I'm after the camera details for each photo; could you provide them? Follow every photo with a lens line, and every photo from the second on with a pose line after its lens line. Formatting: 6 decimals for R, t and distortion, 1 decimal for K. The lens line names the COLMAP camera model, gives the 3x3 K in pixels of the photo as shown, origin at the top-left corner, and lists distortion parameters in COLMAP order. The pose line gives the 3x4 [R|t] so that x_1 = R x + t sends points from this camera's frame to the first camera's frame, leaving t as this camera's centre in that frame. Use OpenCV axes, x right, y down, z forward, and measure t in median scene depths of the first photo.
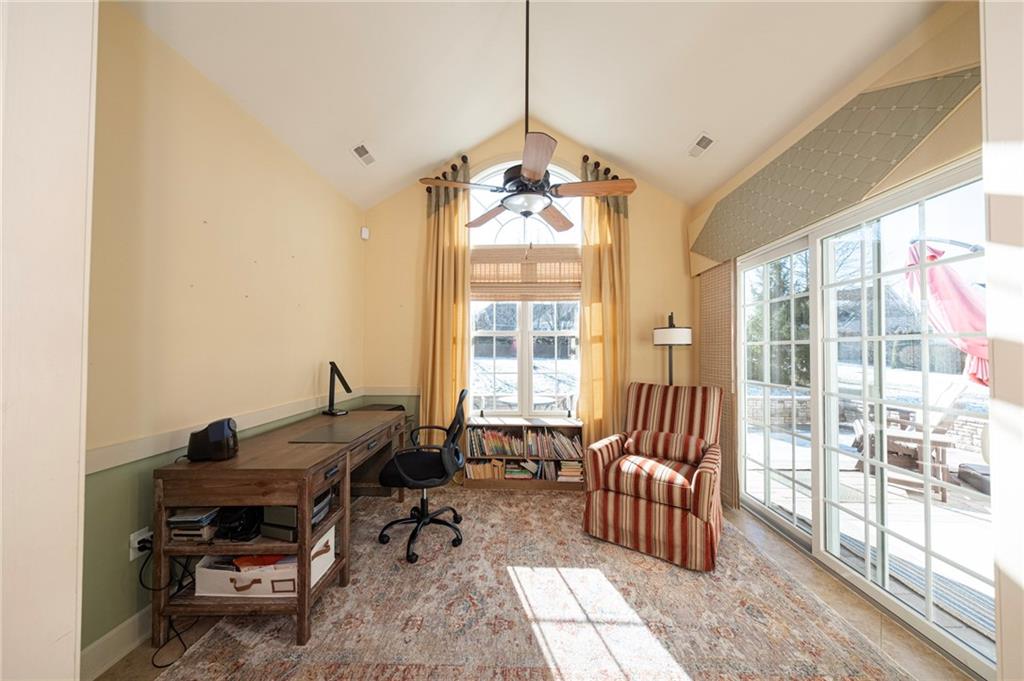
lens RADIAL K [[342.8, 0, 516.4], [0, 342.8, 344.1], [0, 0, 1]] dist [0.012858, -0.004067]
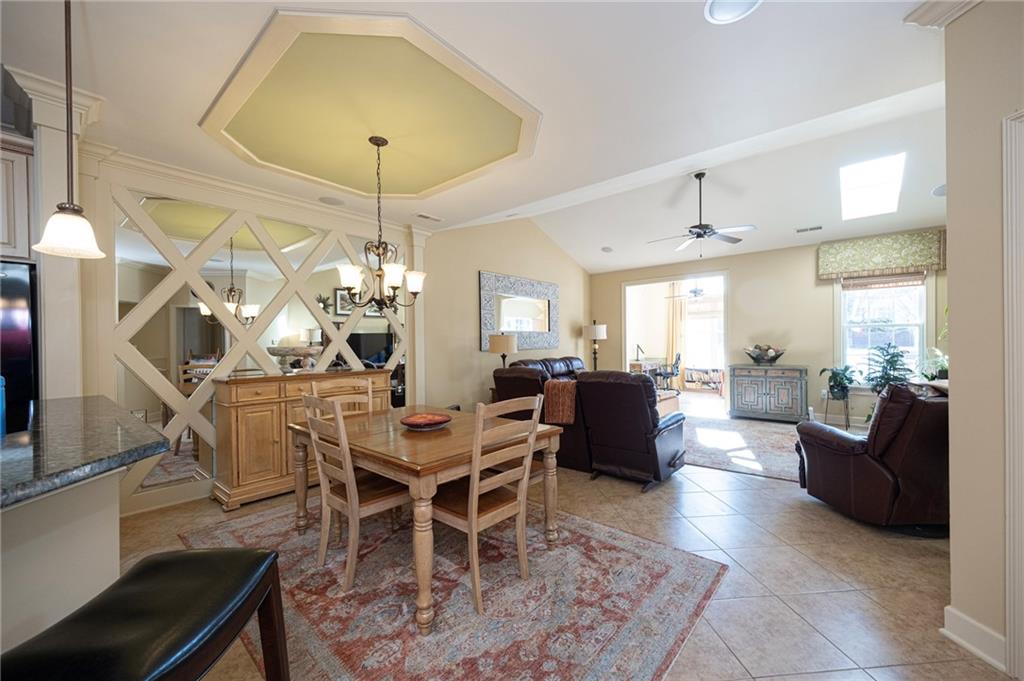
lens RADIAL K [[395.0, 0, 515.5], [0, 395.0, 342.1], [0, 0, 1]] dist [0.000452, -0.000094]
pose [[0.781958, -0.010492, -0.623243, 1.059463], [0.022520, 0.999681, 0.011426, -0.046744], [0.622924, -0.022970, 0.781945, -3.190570]]
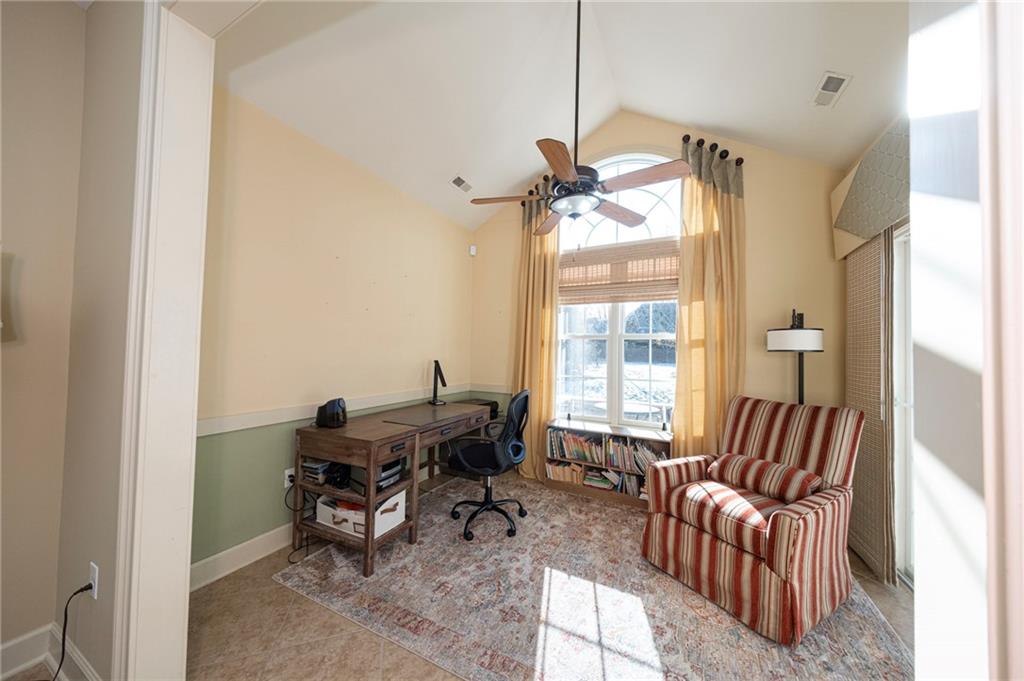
lens RADIAL K [[342.8, 0, 516.4], [0, 342.8, 344.1], [0, 0, 1]] dist [0.012858, -0.004067]
pose [[0.908234, 0.007444, -0.418395, 0.282763], [-0.012288, 0.999885, -0.008885, 0.001473], [0.418281, 0.013211, 0.908222, 0.033413]]
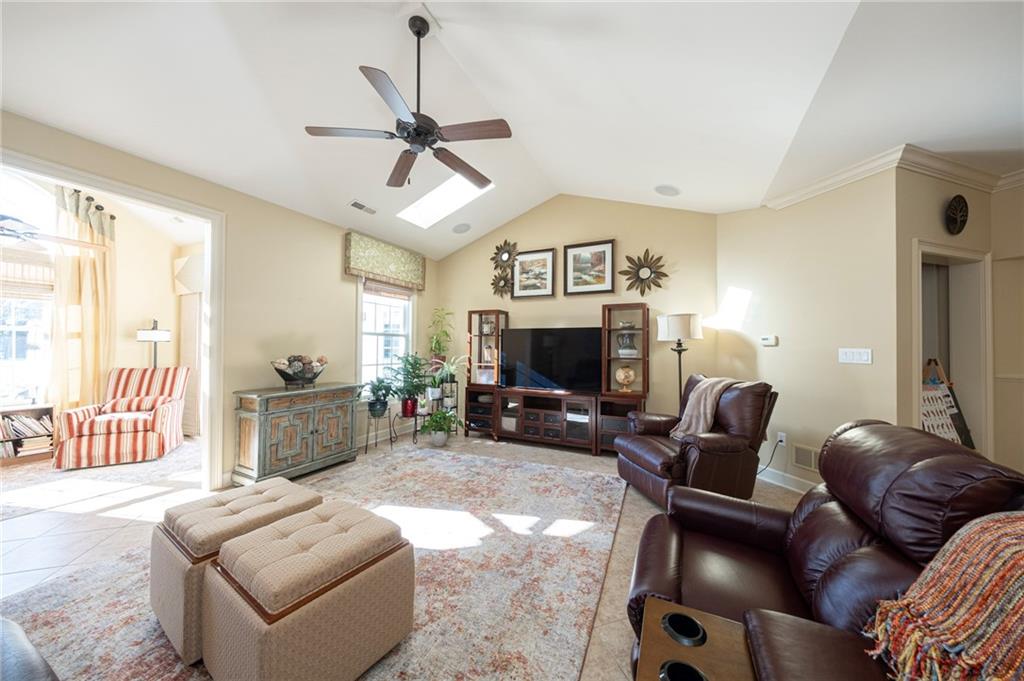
lens RADIAL K [[342.8, 0, 516.4], [0, 342.8, 344.1], [0, 0, 1]] dist [0.012858, -0.004067]
pose [[0.423398, 0.011783, 0.905867, -0.321312], [-0.021179, 0.999771, -0.003106, -0.019741], [-0.905696, -0.017870, 0.423550, -1.422547]]
